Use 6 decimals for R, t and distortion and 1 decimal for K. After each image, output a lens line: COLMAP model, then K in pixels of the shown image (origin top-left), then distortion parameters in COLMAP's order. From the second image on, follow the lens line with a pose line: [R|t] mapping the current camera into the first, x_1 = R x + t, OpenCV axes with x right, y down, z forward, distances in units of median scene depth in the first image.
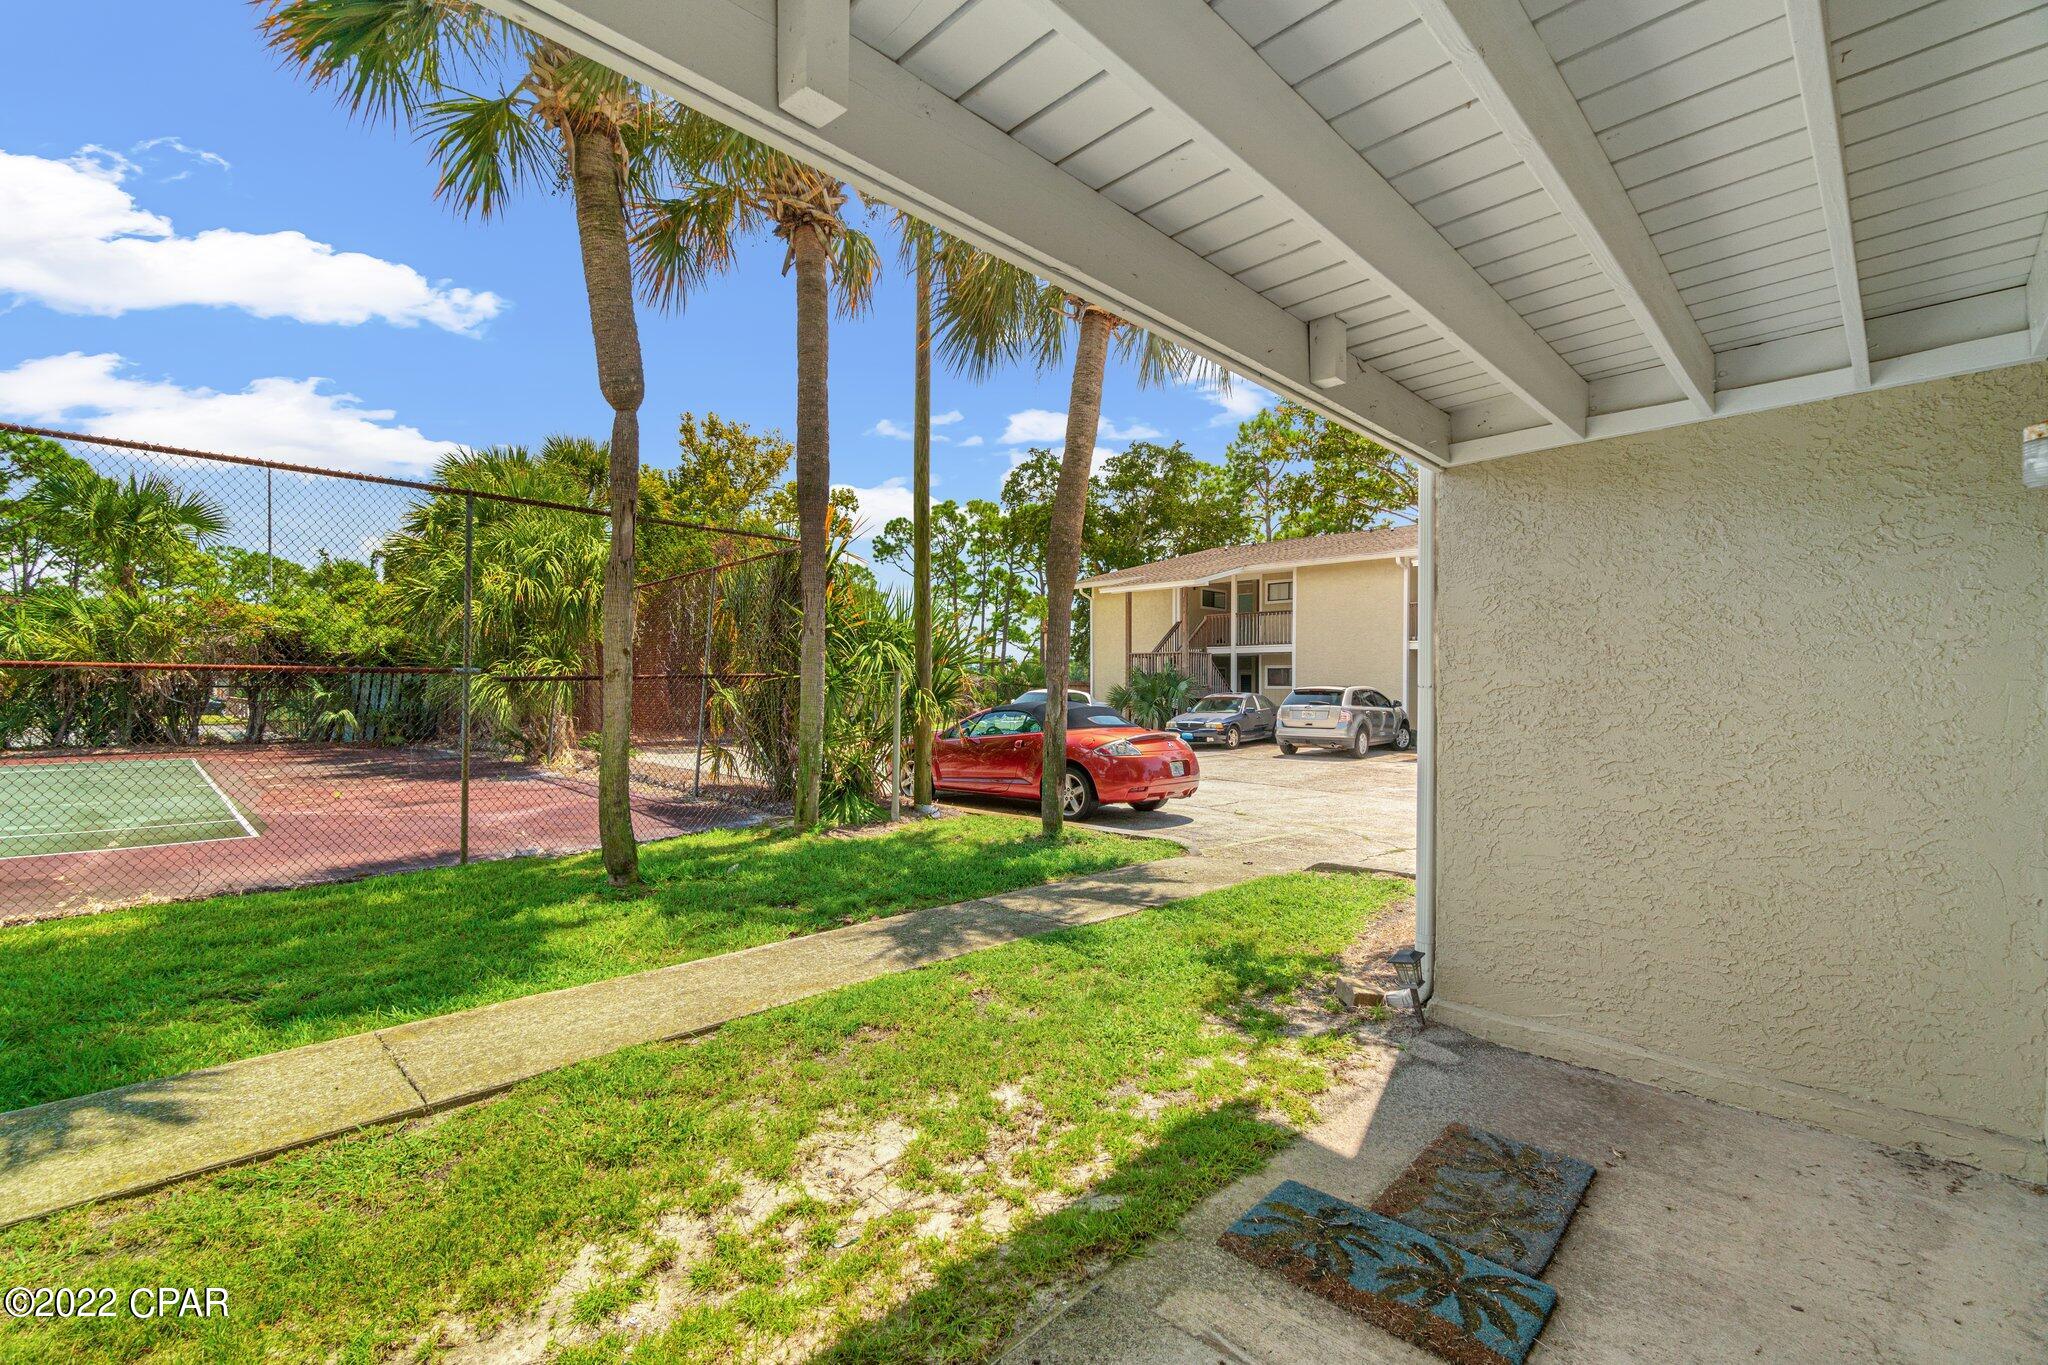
lens RADIAL K [[884.1, 0, 1024.0], [0, 884.1, 682.5], [0, 0, 1]] dist [-0.002072, -0.001217]
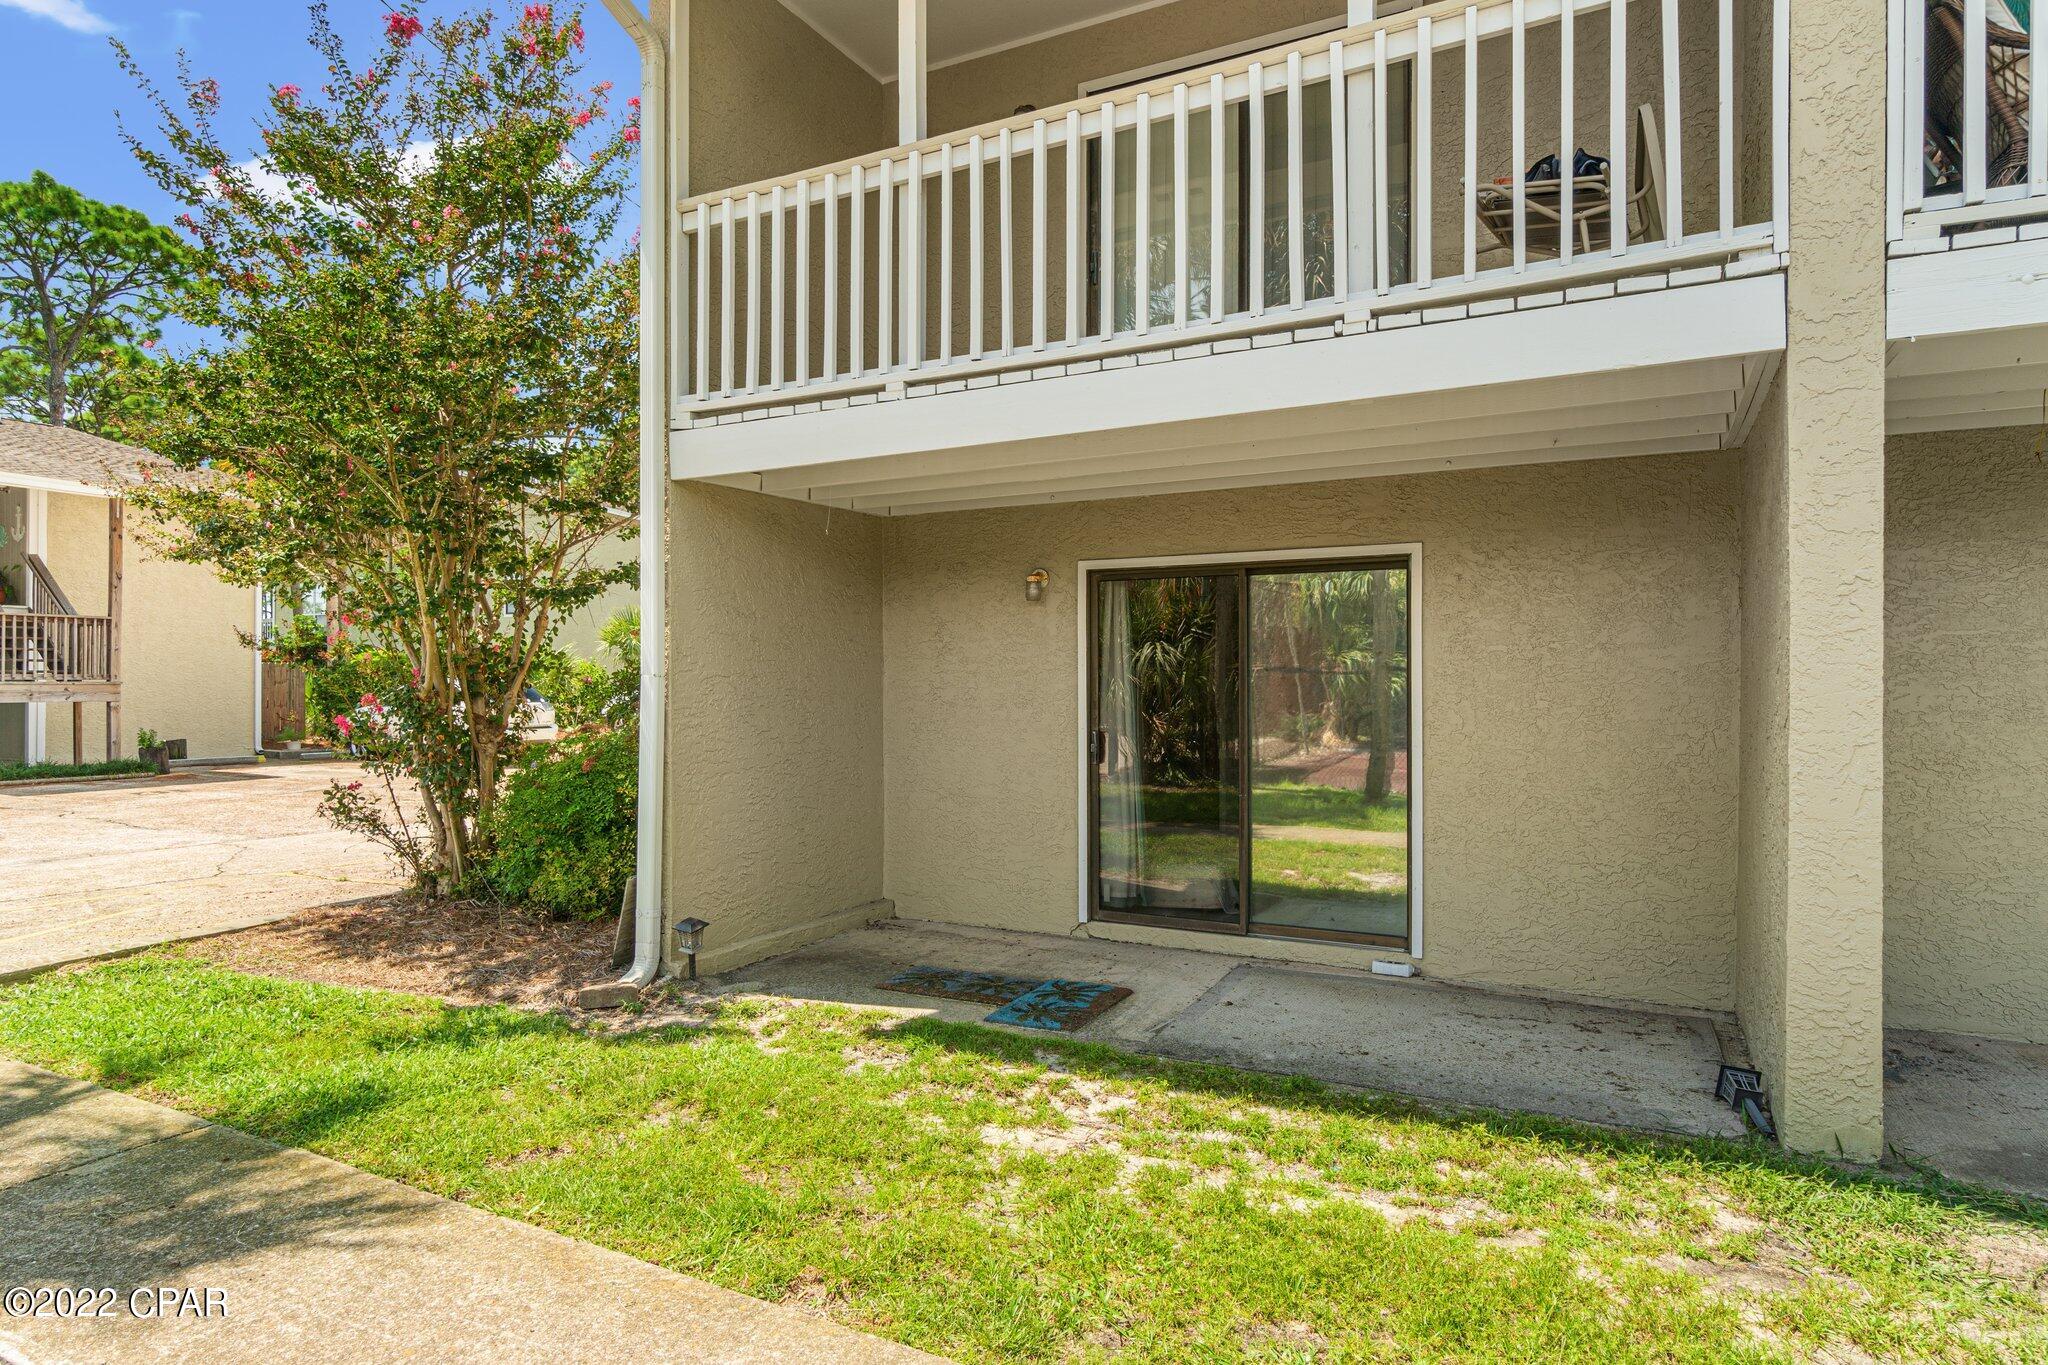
lens RADIAL K [[1165.5, 0, 1019.2], [0, 1165.5, 691.7], [0, 0, 1]] dist [-0.001395, -0.000825]
pose [[-0.293826, -0.014392, 0.955751, -1.152771], [-0.006808, 0.999893, 0.012964, 0.001092], [-0.955835, -0.002697, -0.293893, 1.130542]]
